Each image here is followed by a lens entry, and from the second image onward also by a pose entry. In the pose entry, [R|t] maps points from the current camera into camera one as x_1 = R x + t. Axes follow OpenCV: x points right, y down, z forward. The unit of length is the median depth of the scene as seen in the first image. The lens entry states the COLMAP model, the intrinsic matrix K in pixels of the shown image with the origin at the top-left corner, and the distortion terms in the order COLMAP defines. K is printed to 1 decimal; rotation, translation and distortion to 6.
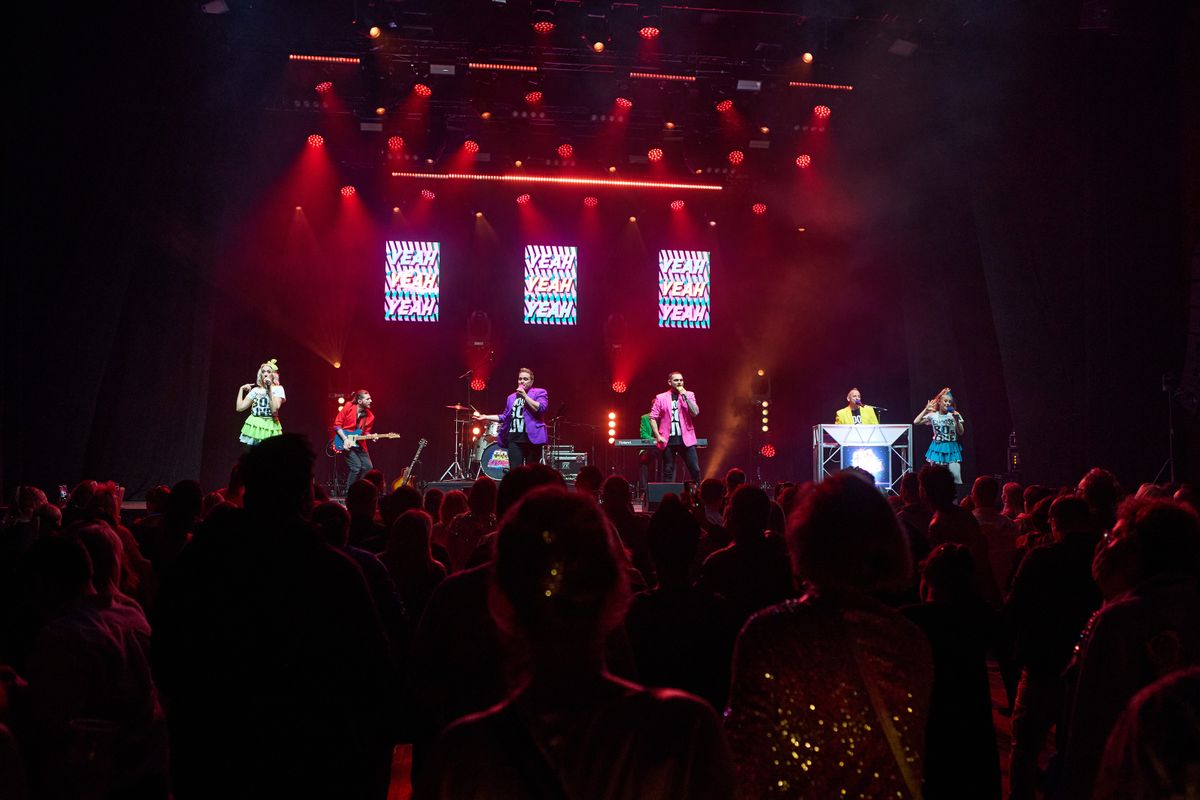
lens RADIAL K [[847.2, 0, 595.1], [0, 847.2, 392.0], [0, 0, 1]] dist [0.031338, -0.019565]
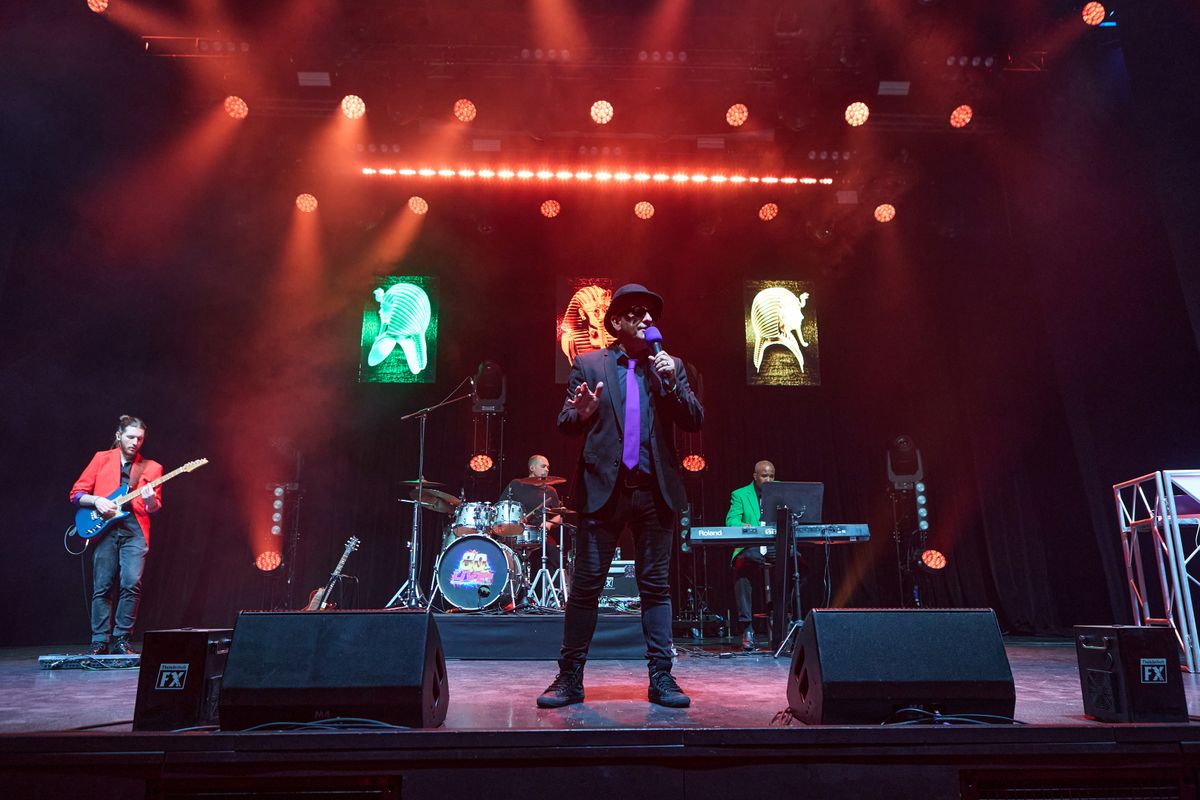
lens RADIAL K [[847.2, 0, 591.0], [0, 847.2, 398.7], [0, 0, 1]] dist [0.031338, -0.019565]
pose [[0.995557, -0.031871, -0.088600, 0.008848], [0.019130, 0.989810, -0.141103, 0.038126], [0.092194, 0.138782, 0.986022, 0.355447]]
